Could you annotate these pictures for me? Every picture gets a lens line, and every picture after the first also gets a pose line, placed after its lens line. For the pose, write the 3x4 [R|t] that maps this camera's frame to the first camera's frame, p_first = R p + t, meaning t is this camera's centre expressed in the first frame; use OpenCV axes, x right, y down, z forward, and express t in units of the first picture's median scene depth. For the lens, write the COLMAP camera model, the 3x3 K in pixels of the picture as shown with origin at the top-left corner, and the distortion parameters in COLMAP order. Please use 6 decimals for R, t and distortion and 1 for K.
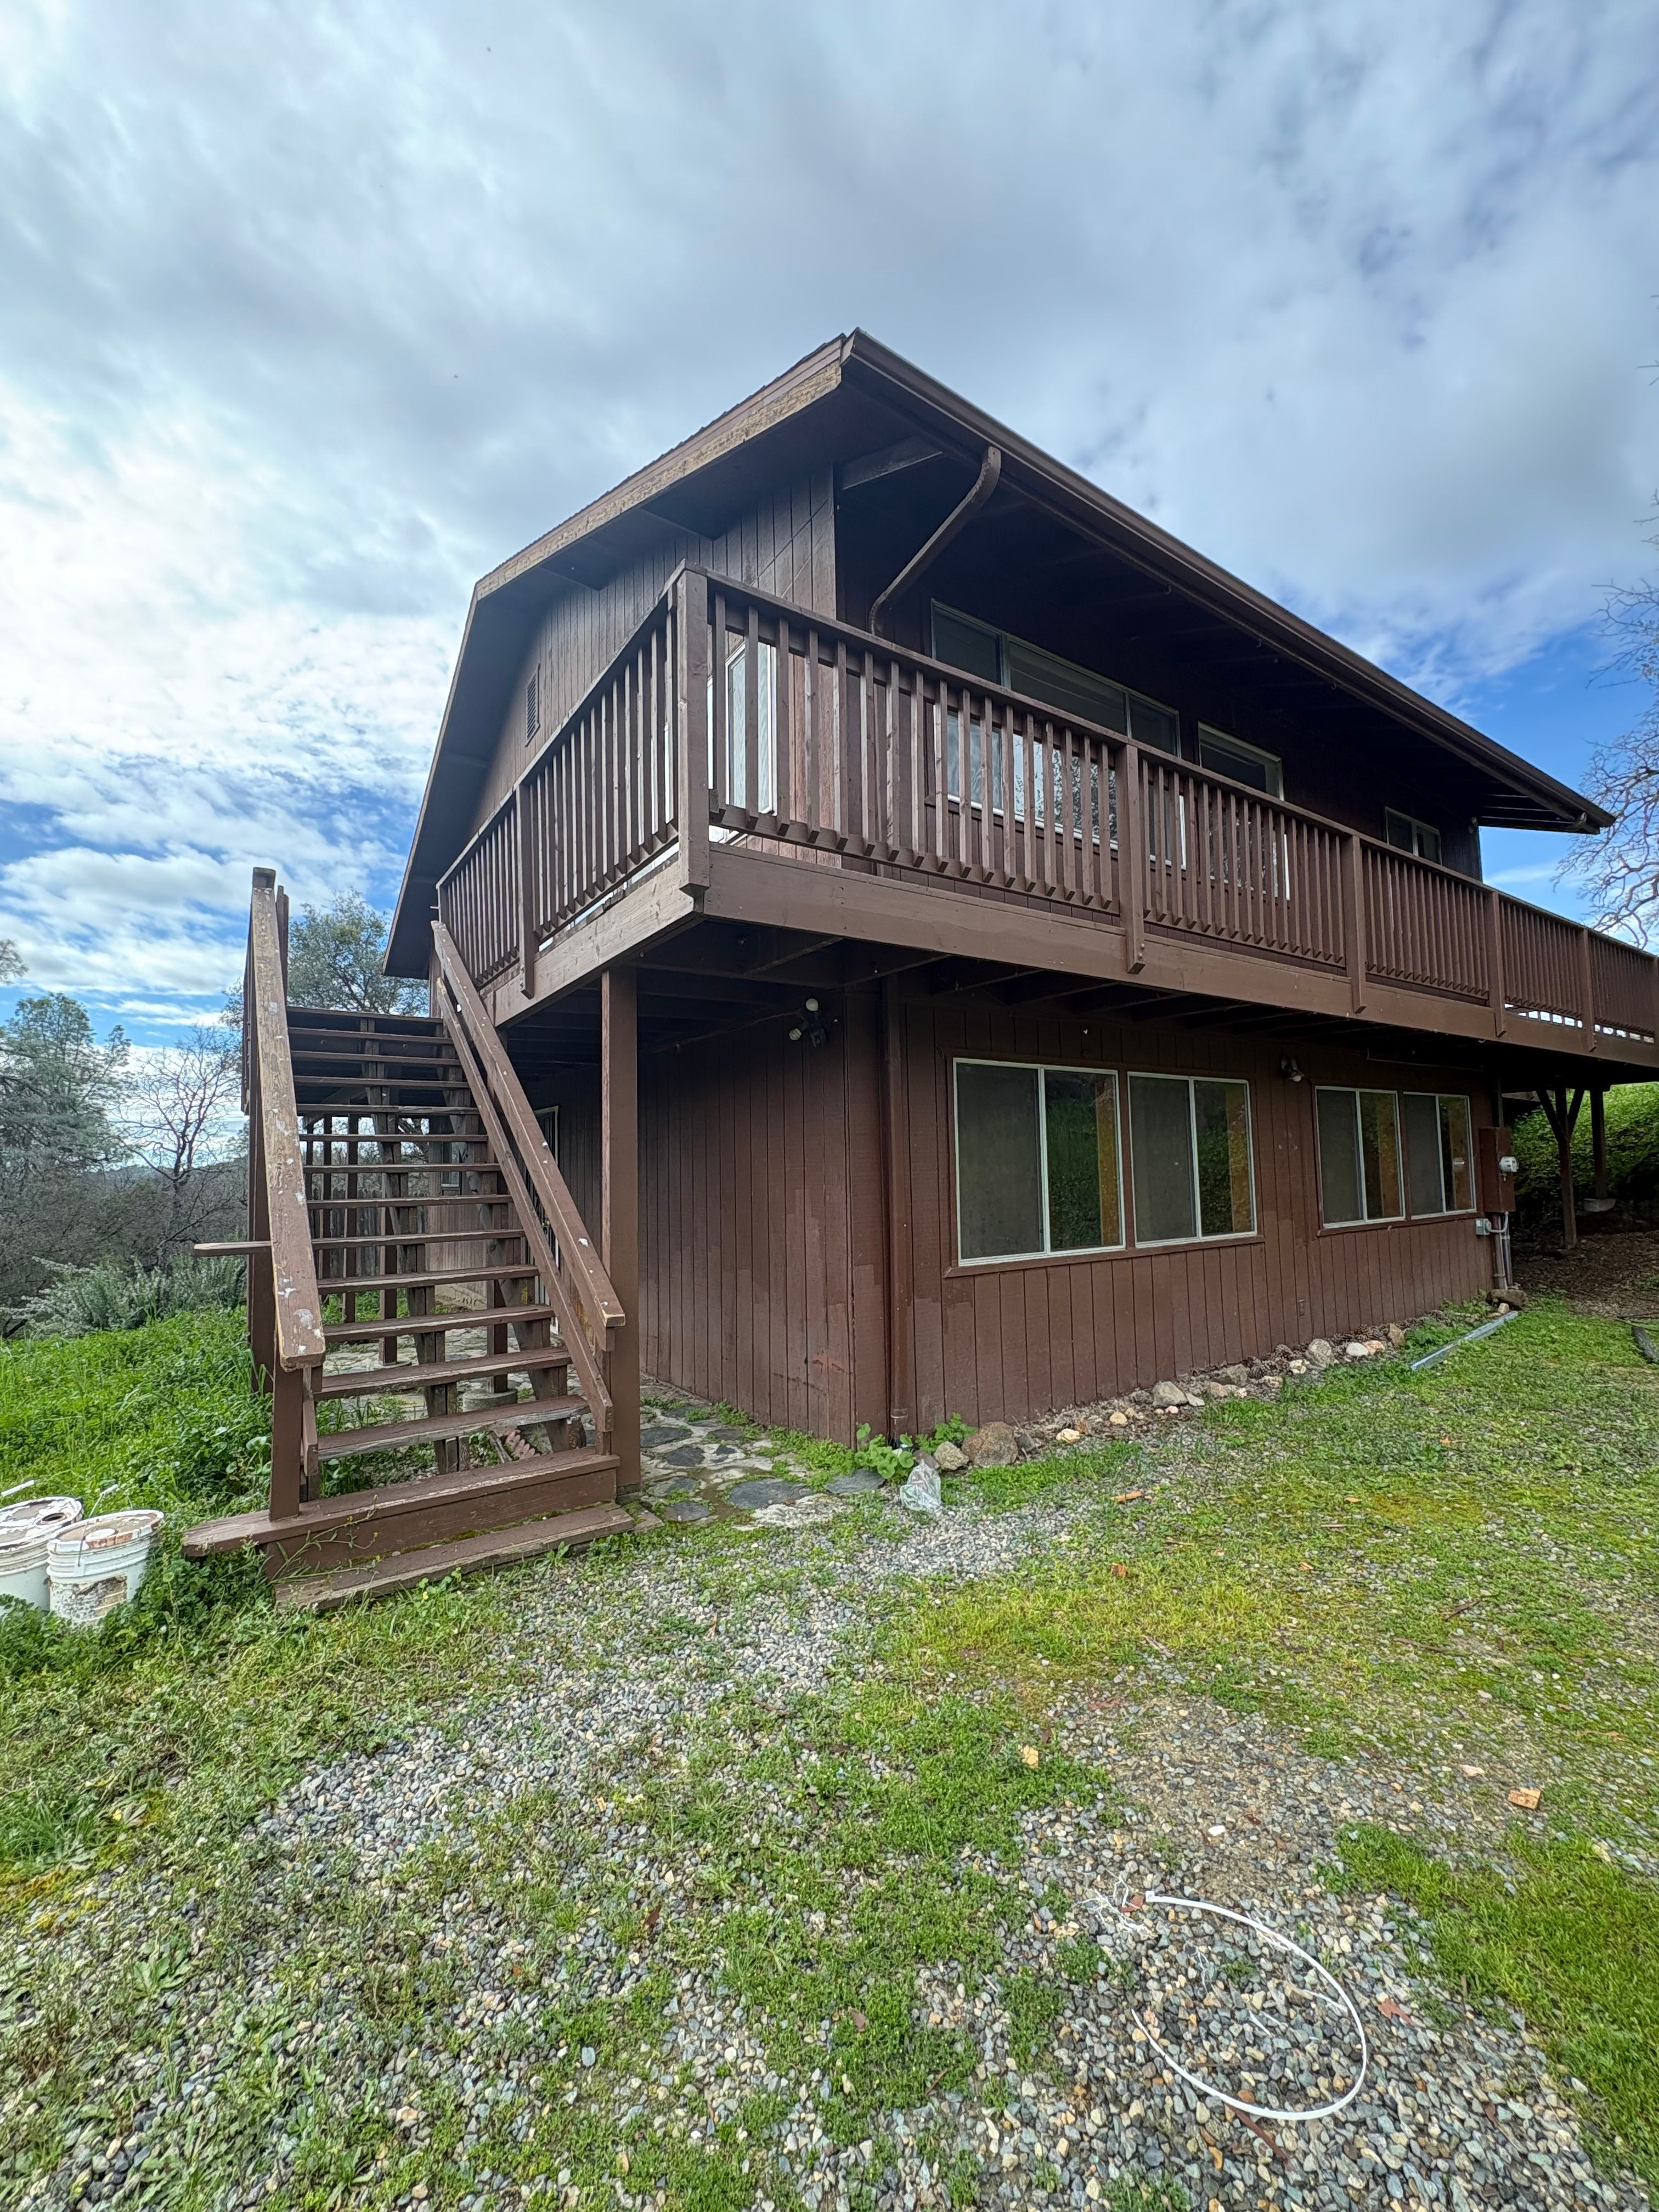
lens RADIAL K [[888.1, 0, 835.6], [0, 888.1, 1113.2], [0, 0, 1]] dist [-0.000648, -0.000007]
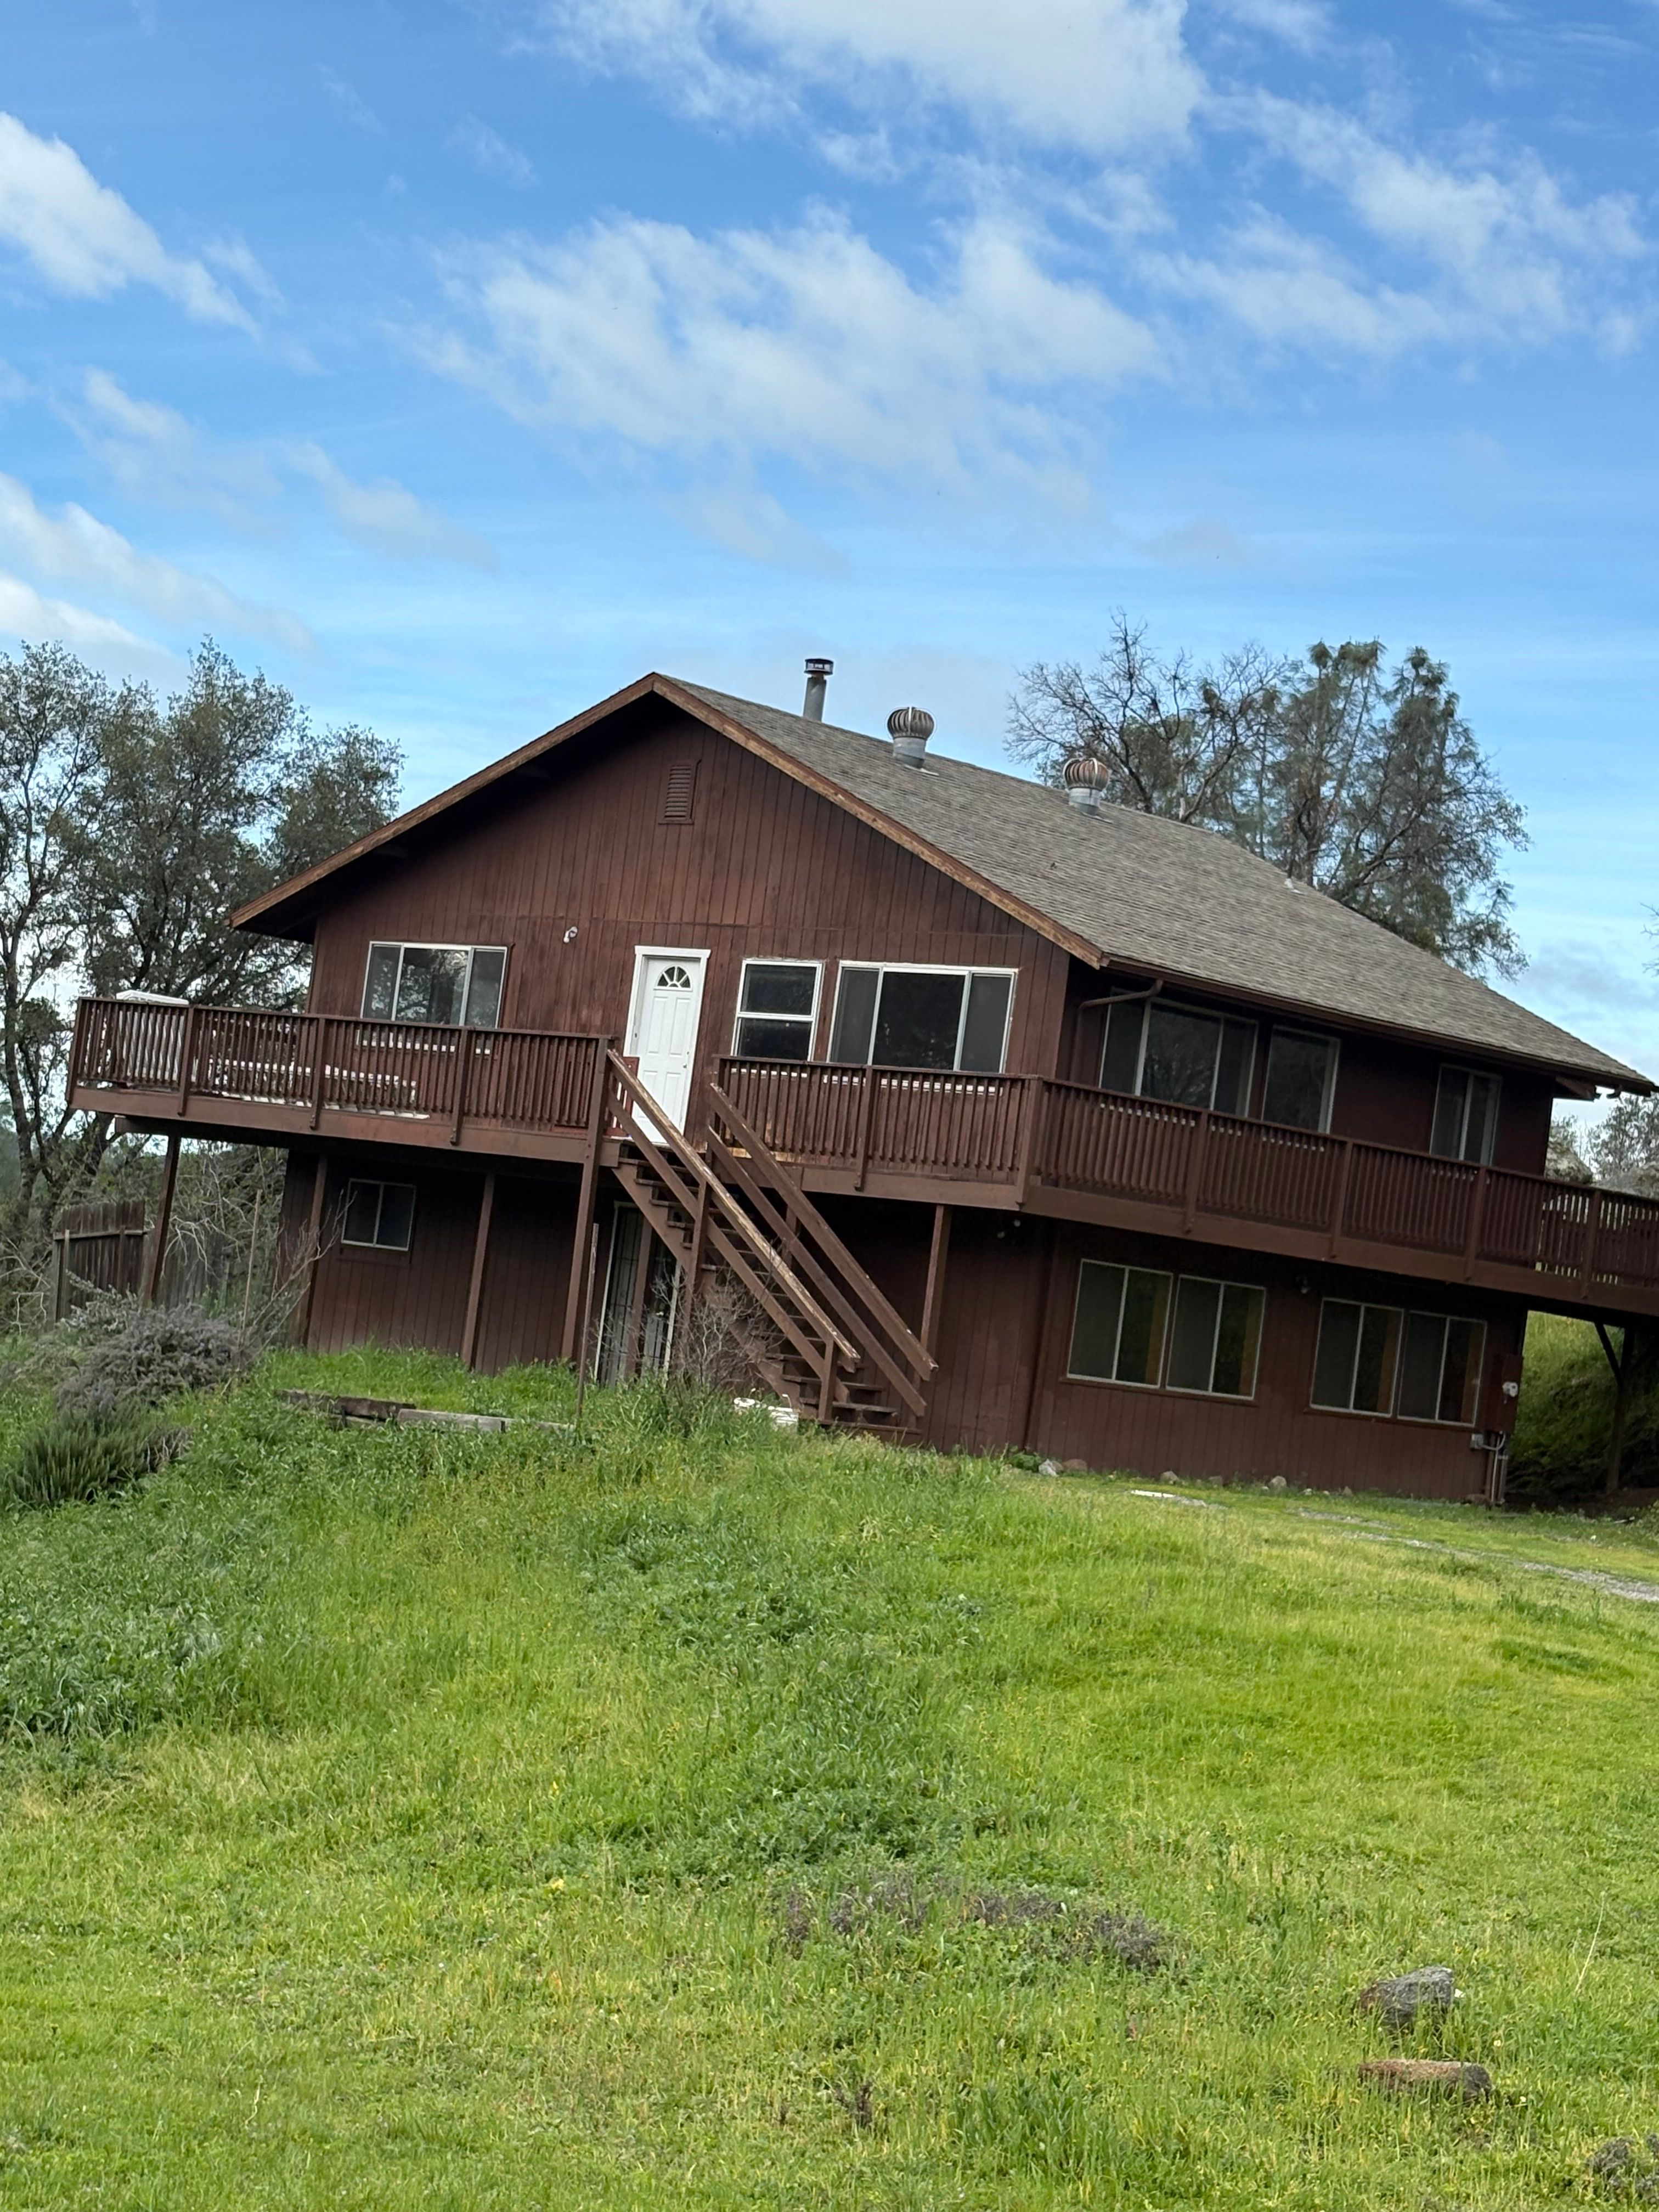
lens RADIAL K [[4023.8, 0, 823.7], [0, 4023.8, 1101.8], [0, 0, 1]] dist [0.025178, 0.000000]
pose [[0.967843, 0.156717, 0.196774, -1.785844], [-0.161240, 0.986890, 0.007080, -0.310924], [-0.193084, -0.038581, 0.980423, -6.040253]]
